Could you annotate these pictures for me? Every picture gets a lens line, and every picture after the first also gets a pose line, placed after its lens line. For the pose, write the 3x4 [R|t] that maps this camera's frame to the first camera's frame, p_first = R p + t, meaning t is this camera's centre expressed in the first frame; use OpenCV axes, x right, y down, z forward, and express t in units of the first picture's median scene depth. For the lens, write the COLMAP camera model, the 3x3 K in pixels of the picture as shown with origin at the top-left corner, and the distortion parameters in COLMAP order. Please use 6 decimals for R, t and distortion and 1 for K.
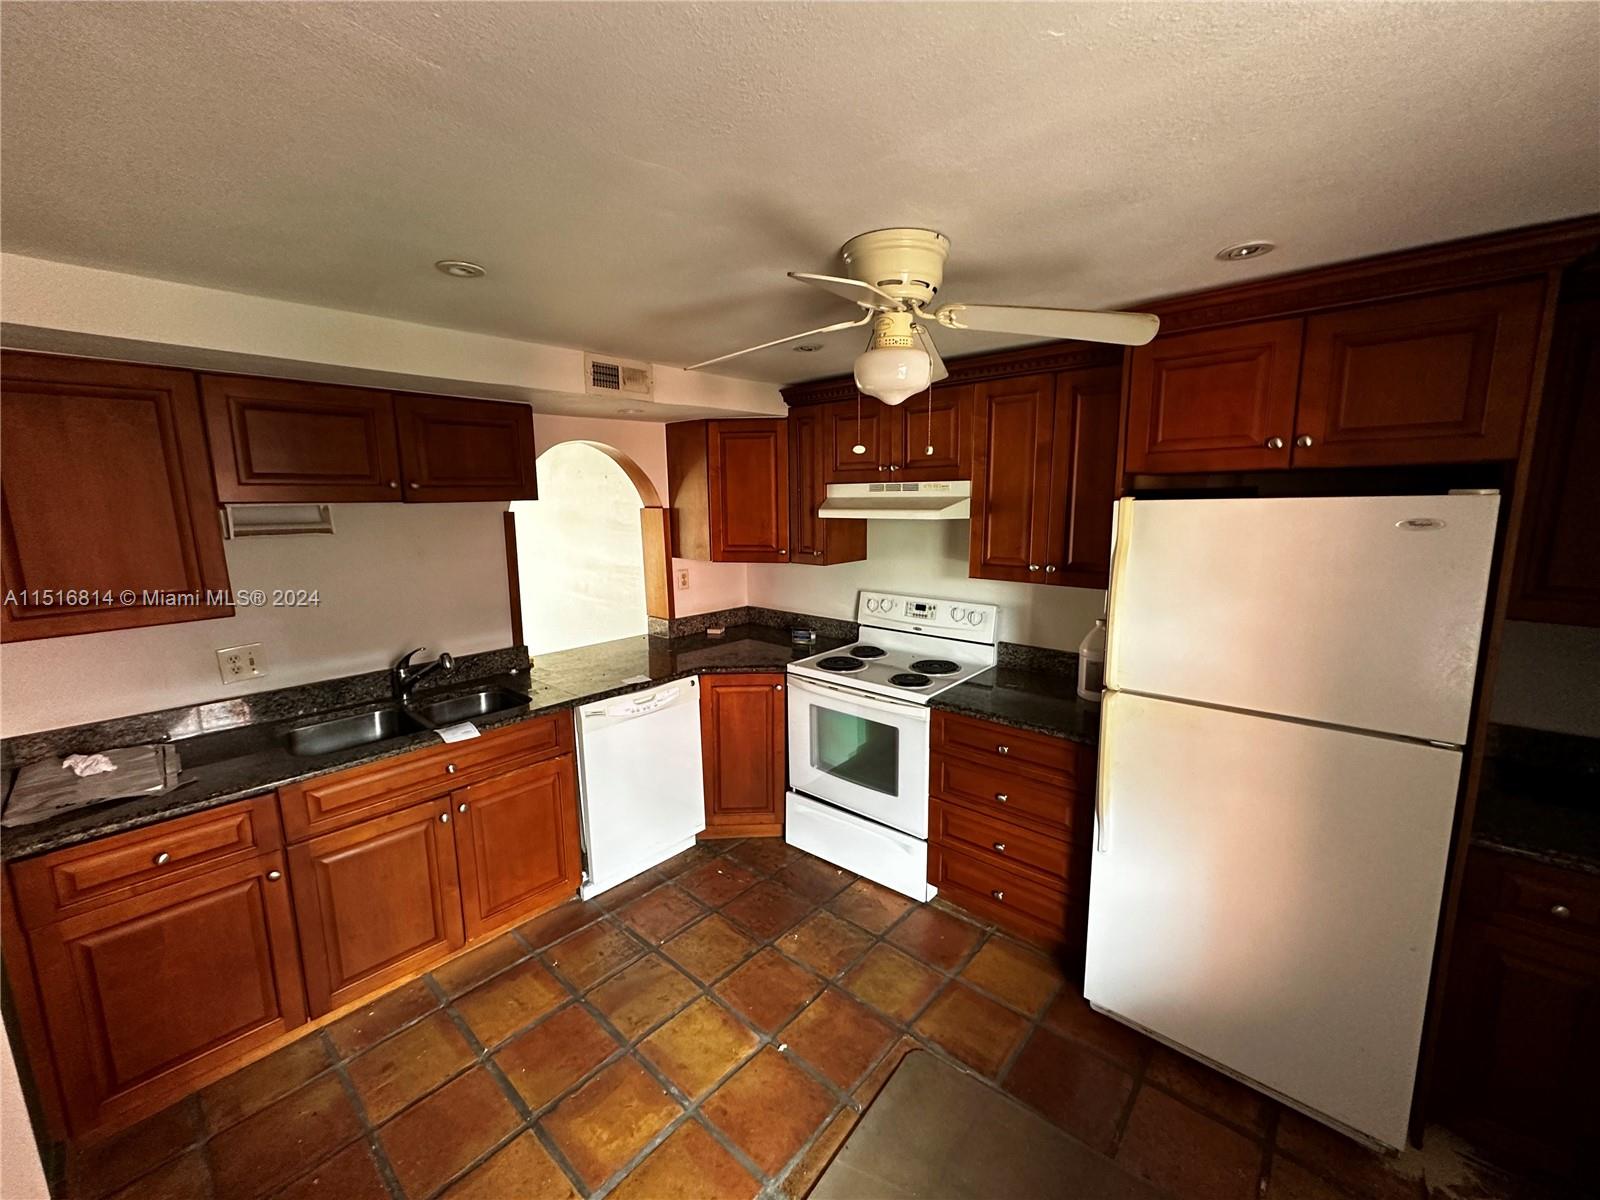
lens RADIAL K [[637.1, 0, 803.6], [0, 637.1, 600.0], [0, 0, 1]] dist [-0.000457, -0.000576]
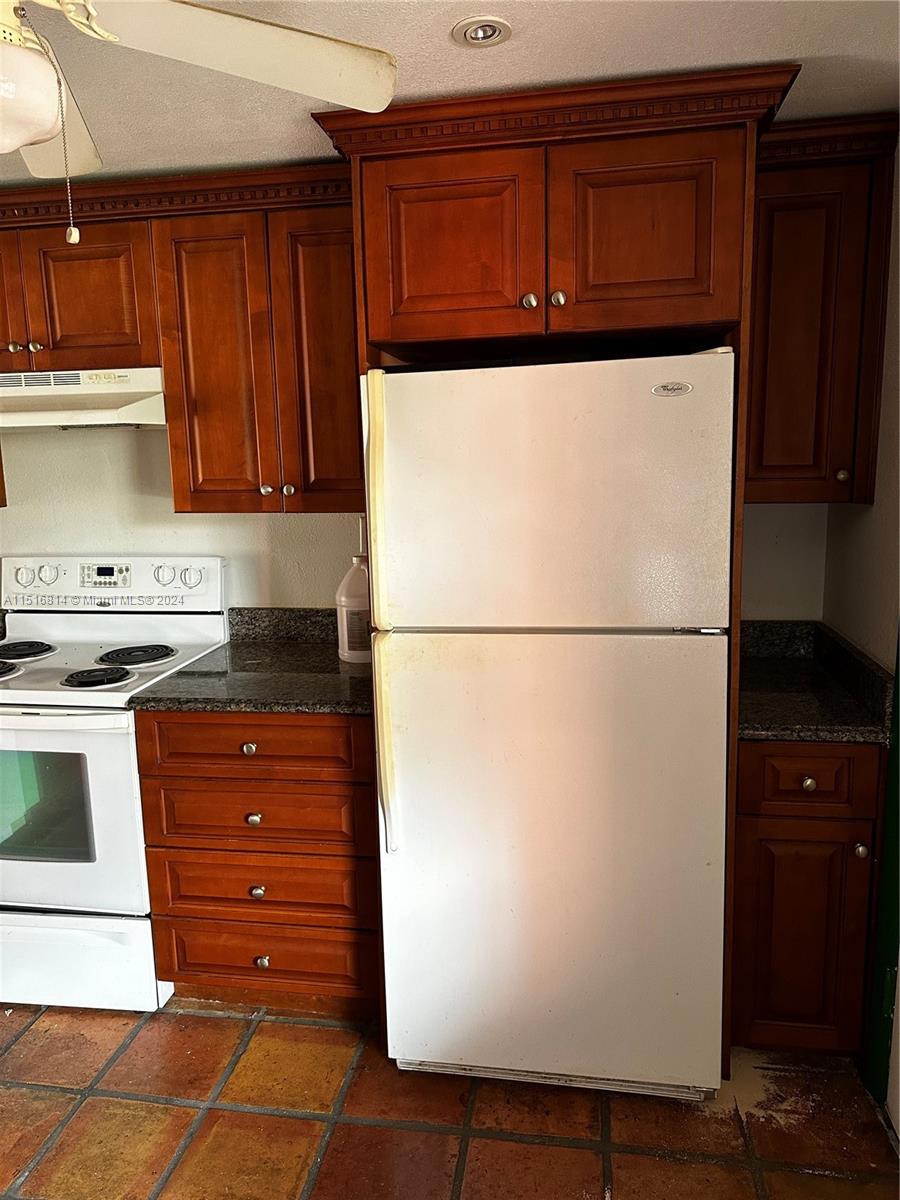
lens RADIAL K [[842.1, 0, 448.1], [0, 842.1, 591.1], [0, 0, 1]] dist [0.061227, -0.075378]
pose [[0.845976, -0.092840, 0.525077, 0.029619], [0.098589, 0.994982, 0.017084, 0.072389], [-0.524028, 0.037314, 0.850883, 0.100314]]
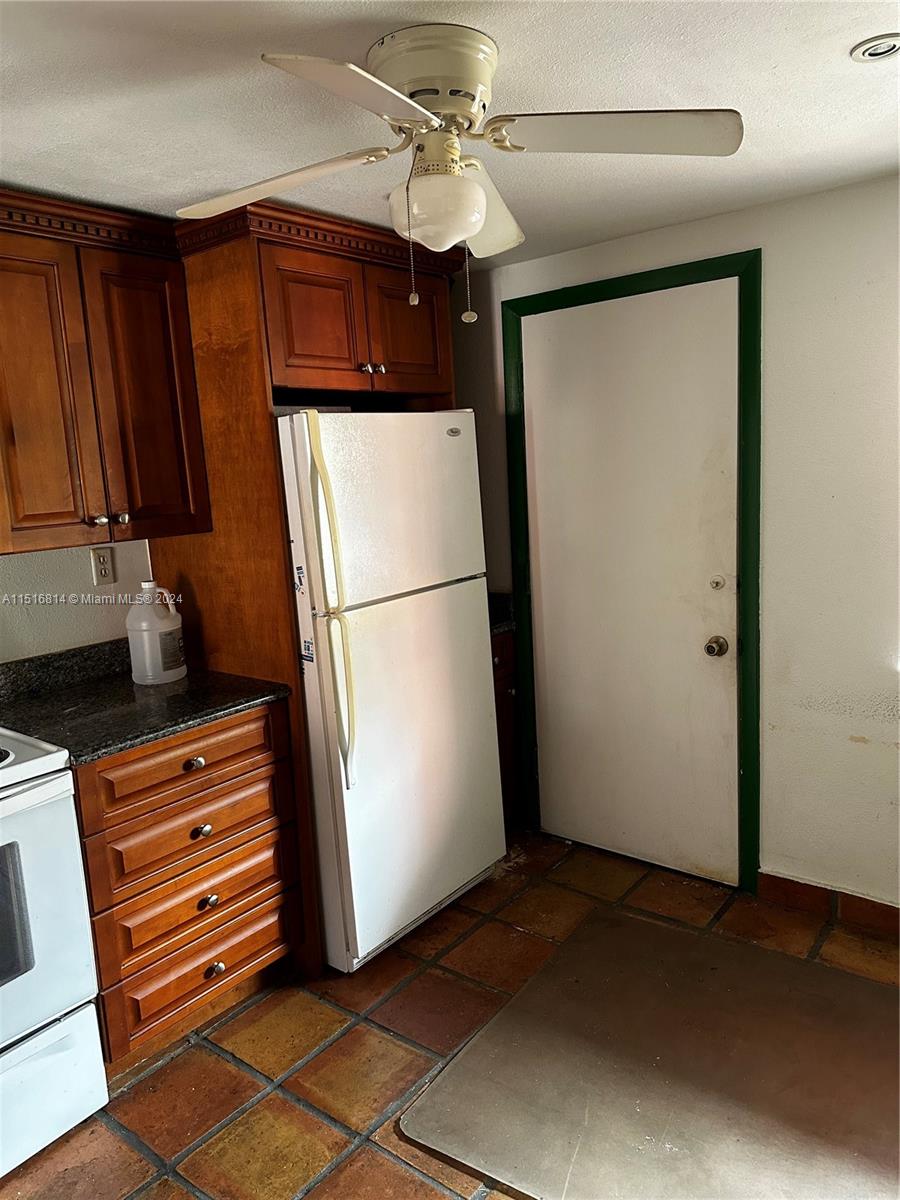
lens RADIAL K [[842.1, 0, 455.0], [0, 842.1, 590.9], [0, 0, 1]] dist [0.061227, -0.075378]
pose [[-0.063036, -0.128486, 0.989706, -0.656031], [0.221304, 0.965190, 0.139399, -0.021995], [-0.973166, 0.227813, -0.032407, 0.731569]]
